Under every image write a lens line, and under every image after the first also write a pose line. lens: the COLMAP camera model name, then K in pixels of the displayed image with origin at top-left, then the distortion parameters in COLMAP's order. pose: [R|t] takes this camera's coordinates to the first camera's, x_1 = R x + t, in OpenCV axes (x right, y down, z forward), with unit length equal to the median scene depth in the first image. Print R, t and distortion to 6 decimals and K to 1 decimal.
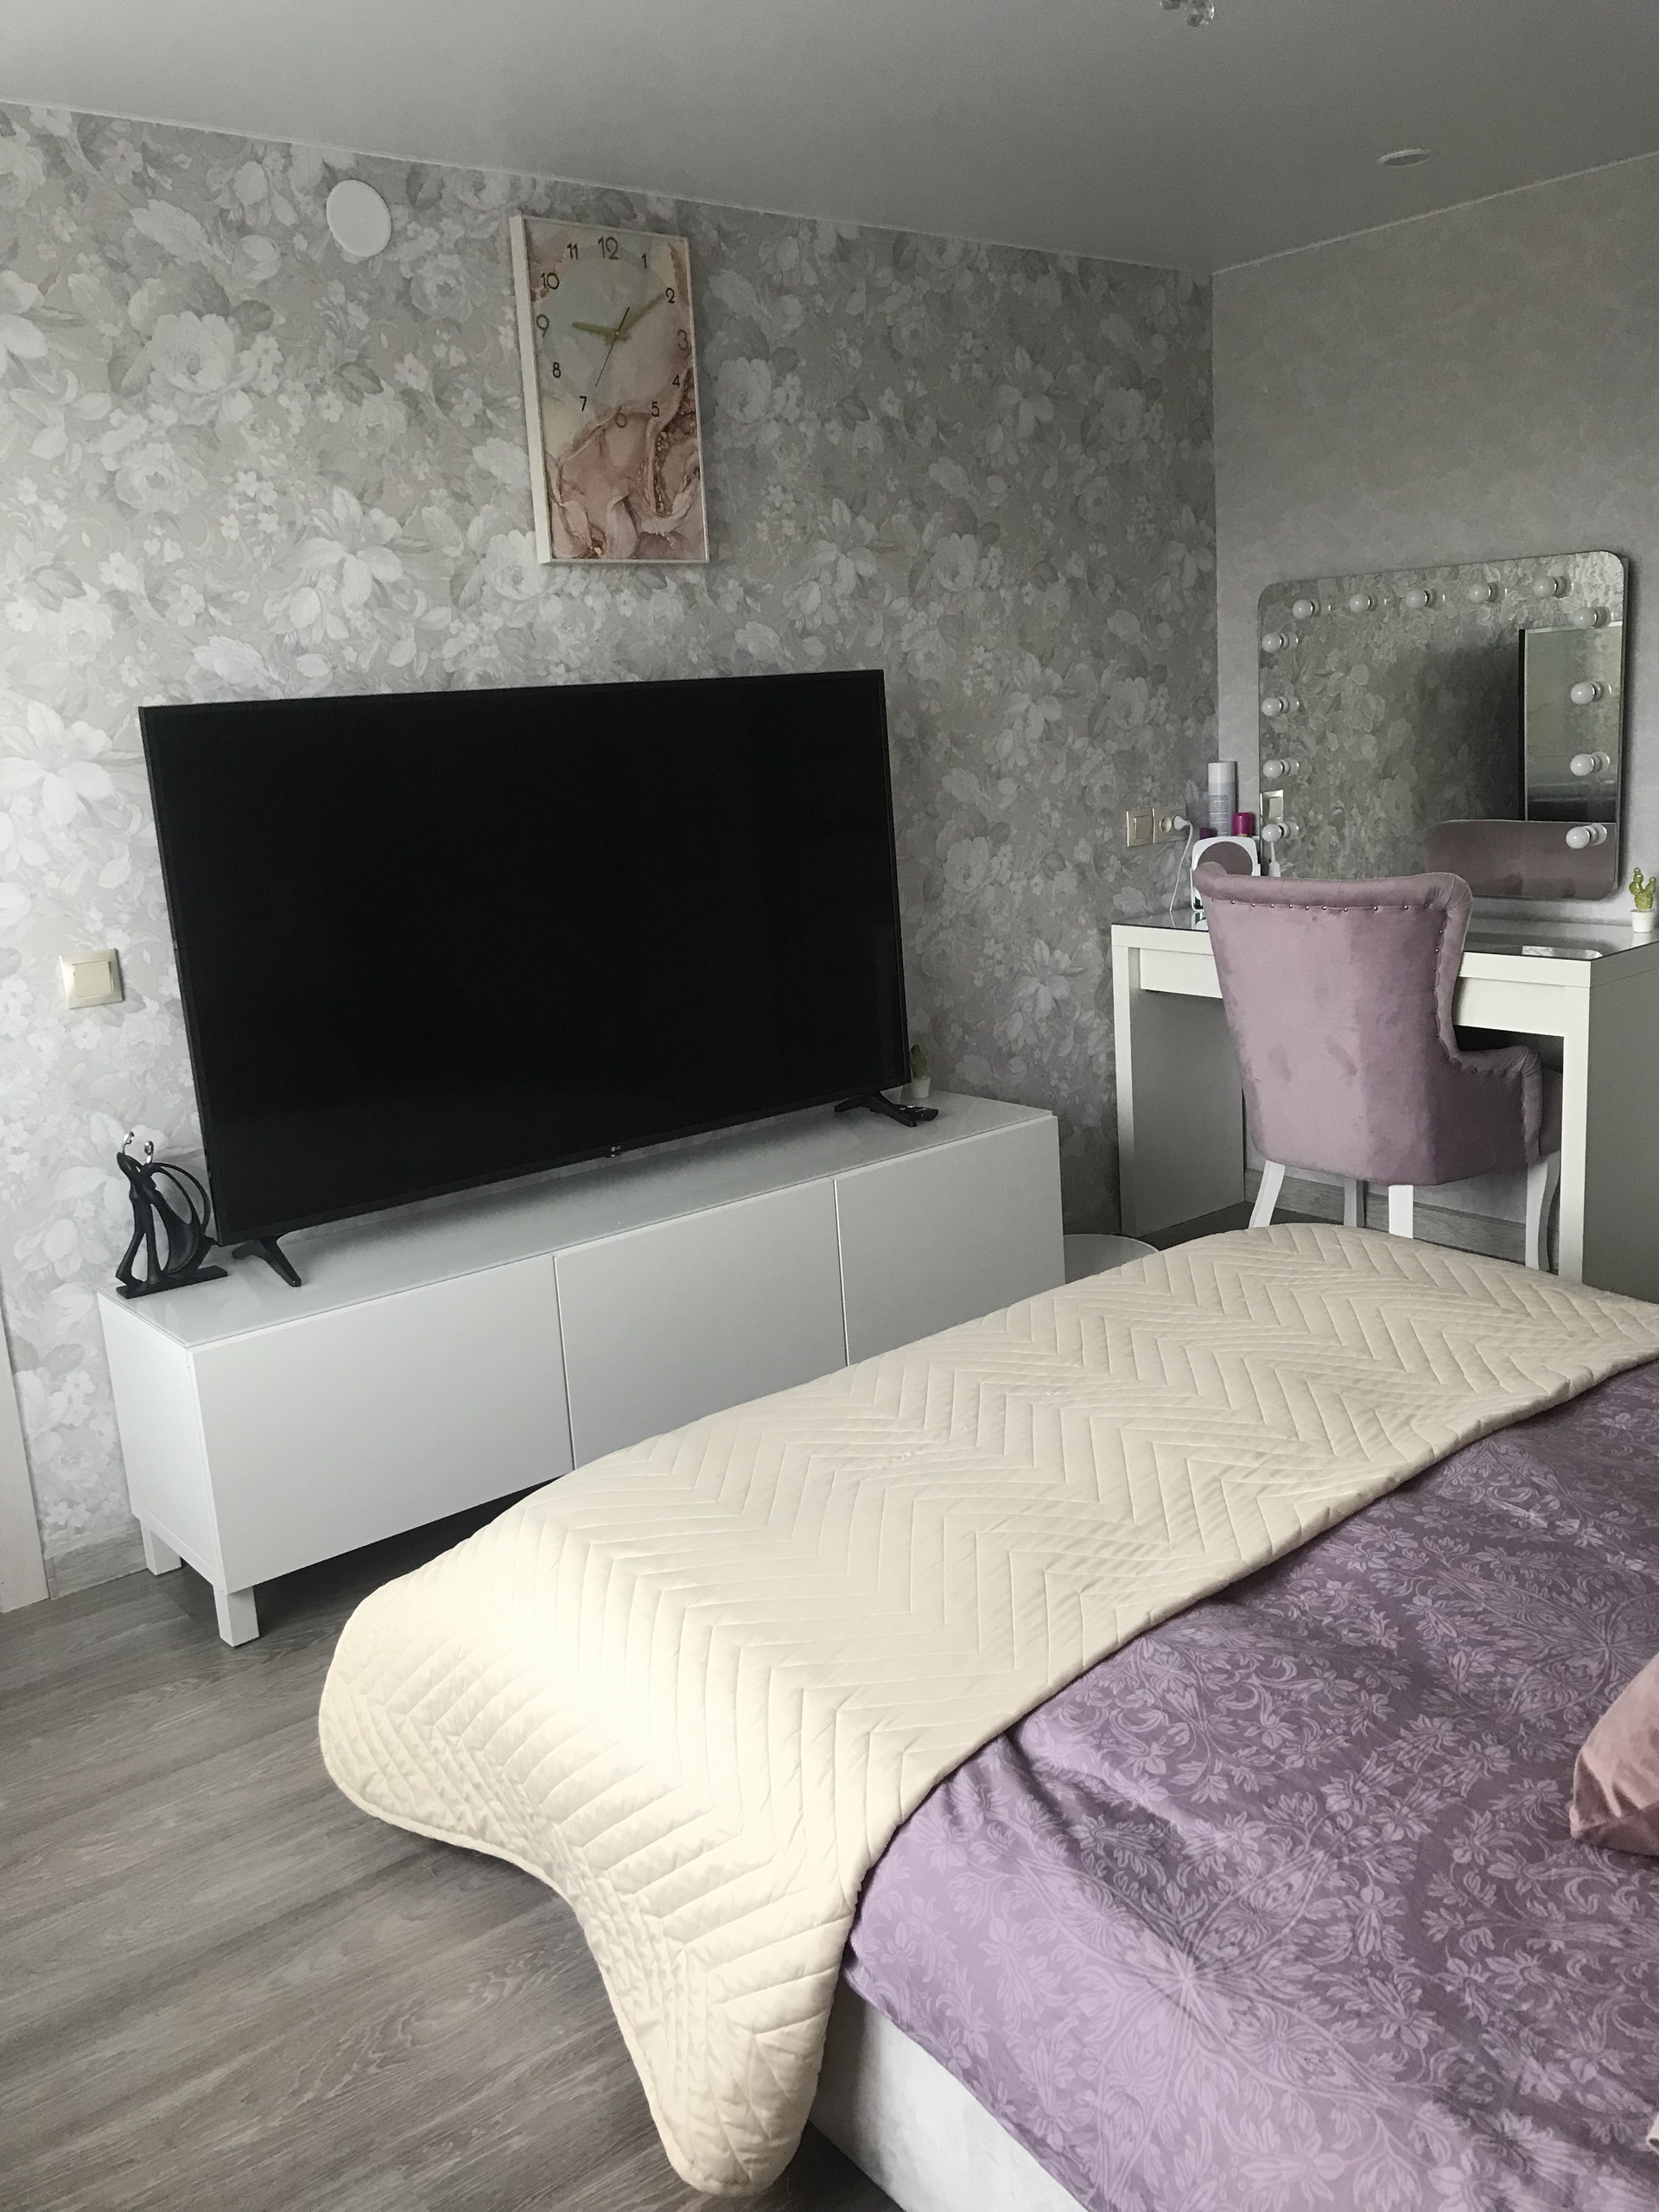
lens RADIAL K [[1822.8, 0, 833.5], [0, 1822.8, 1101.2], [0, 0, 1]] dist [-0.000722, 0.014894]
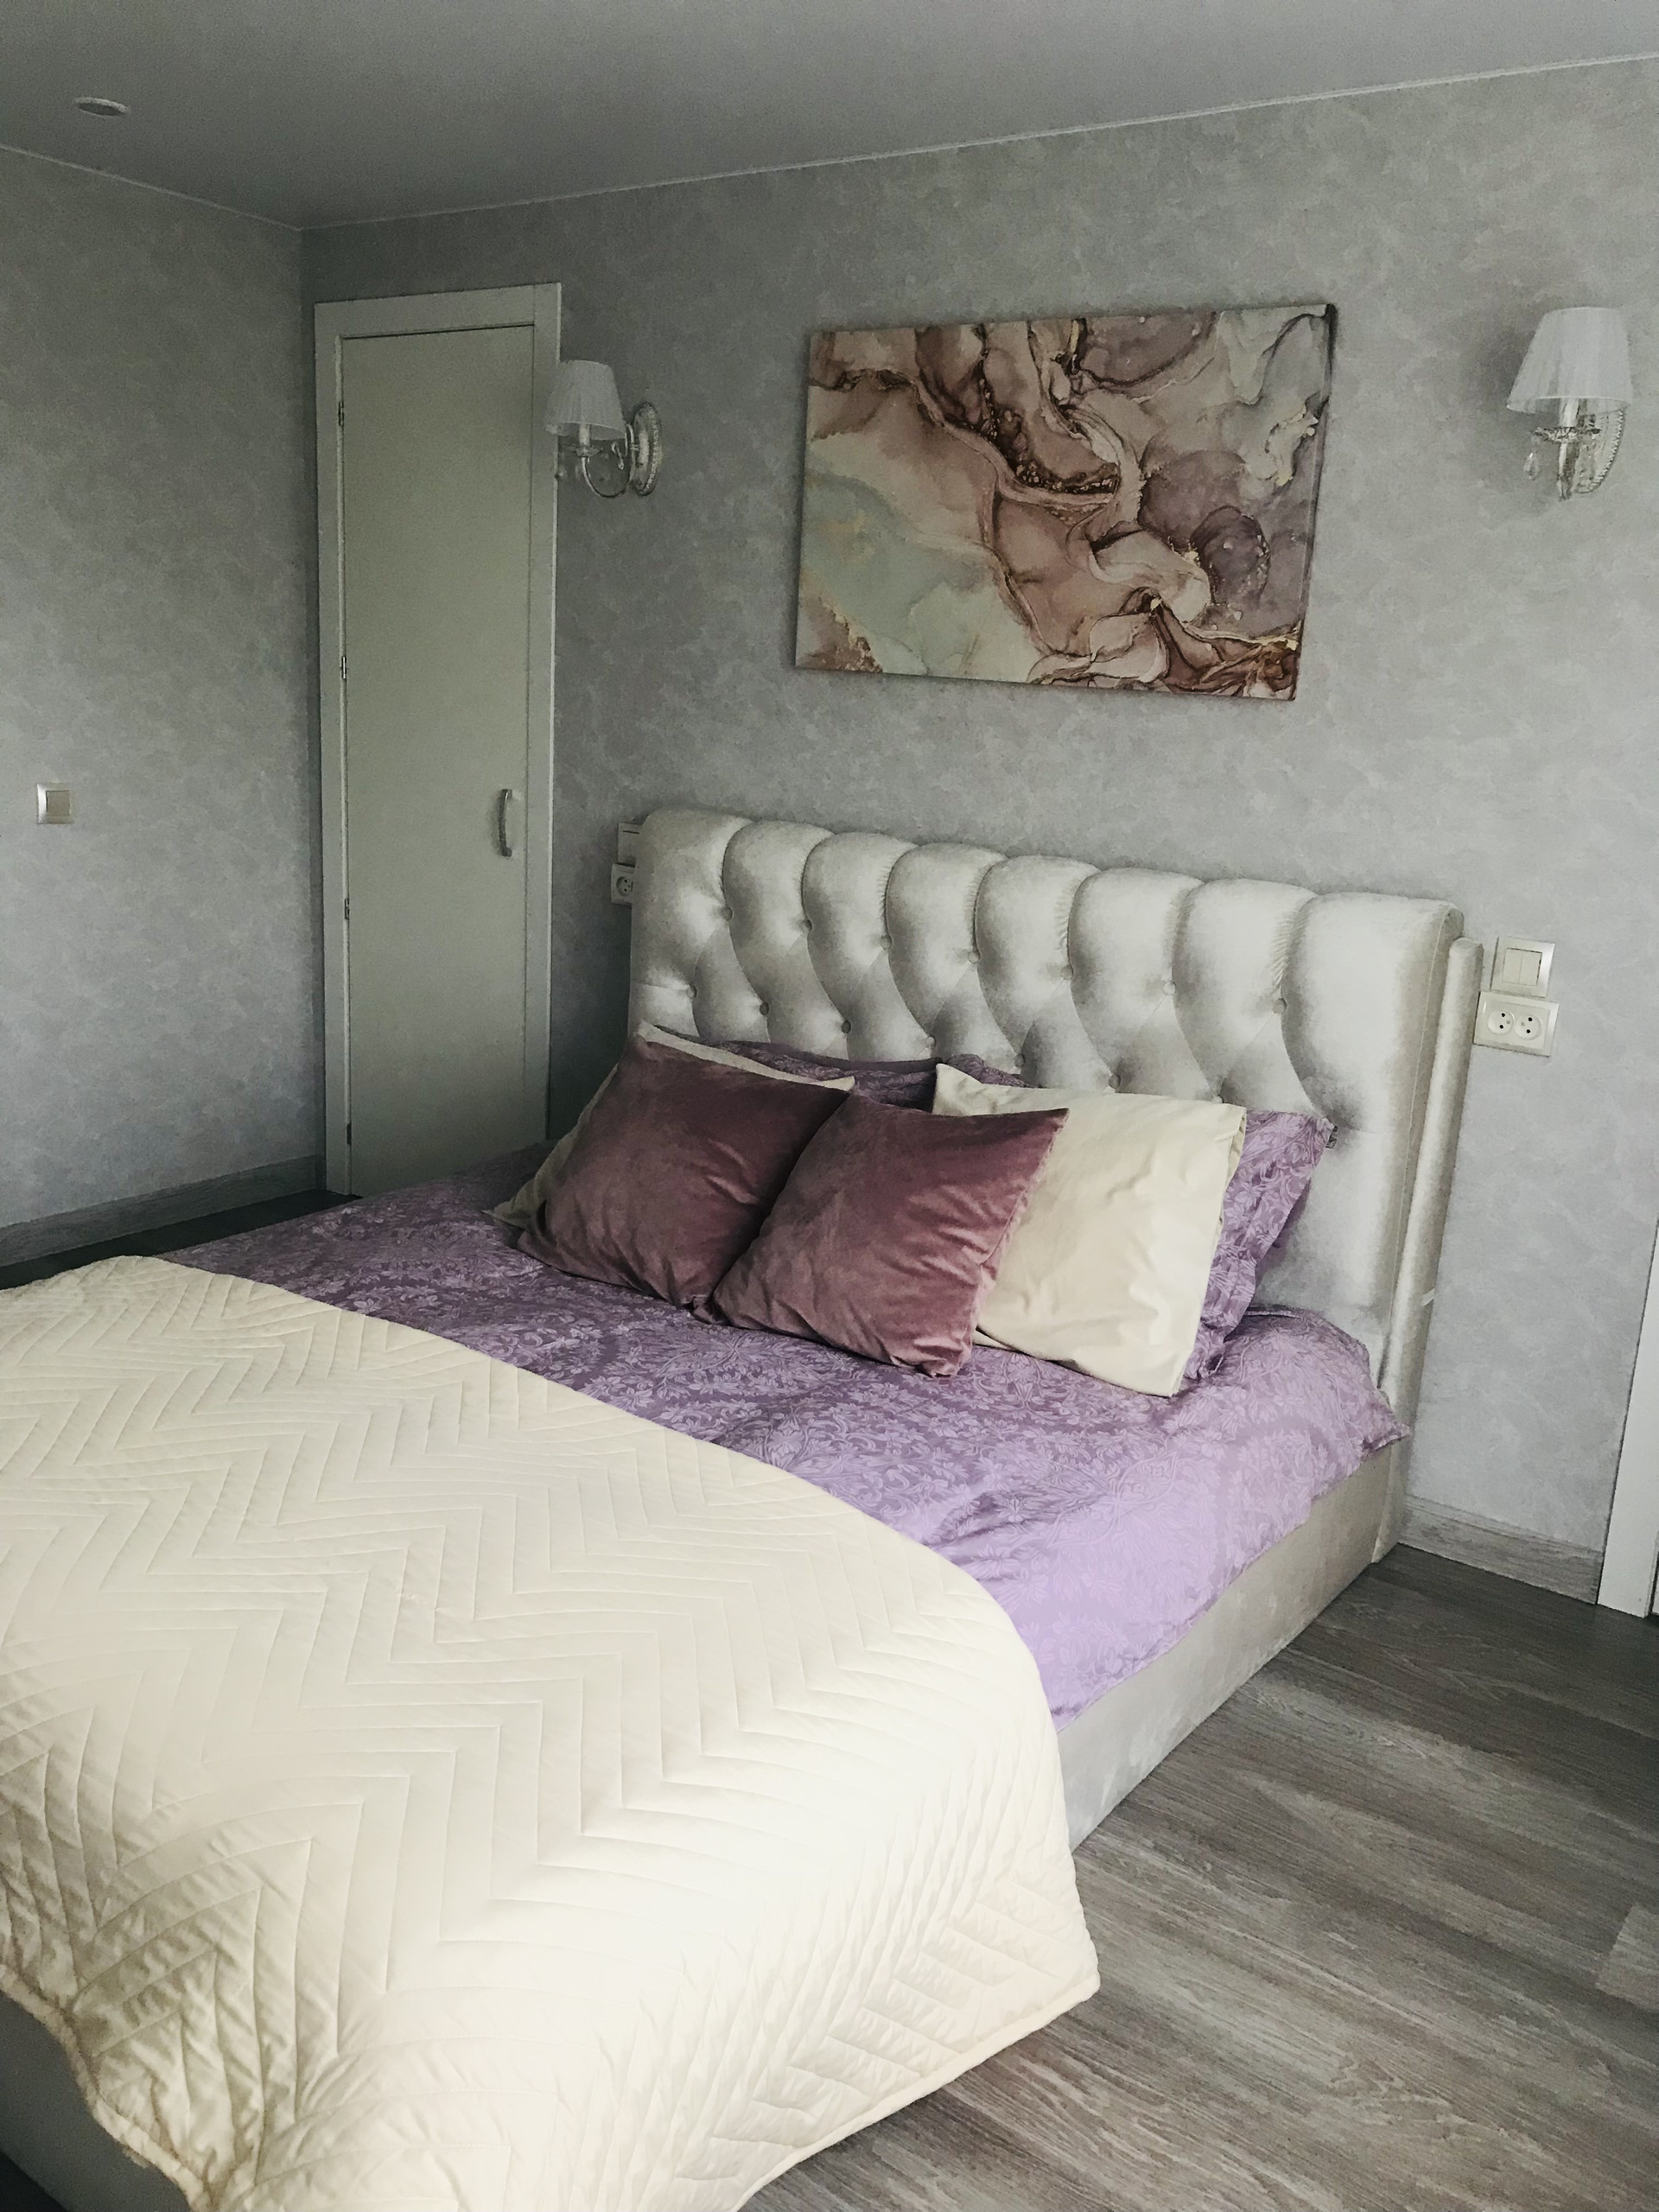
lens RADIAL K [[1822.8, 0, 833.5], [0, 1822.8, 1101.2], [0, 0, 1]] dist [-0.000722, 0.014894]
pose [[-0.272932, -0.173629, 0.946235, -0.625893], [0.184937, 0.955764, 0.228720, -0.140047], [-0.944090, 0.237419, -0.228748, 0.797776]]
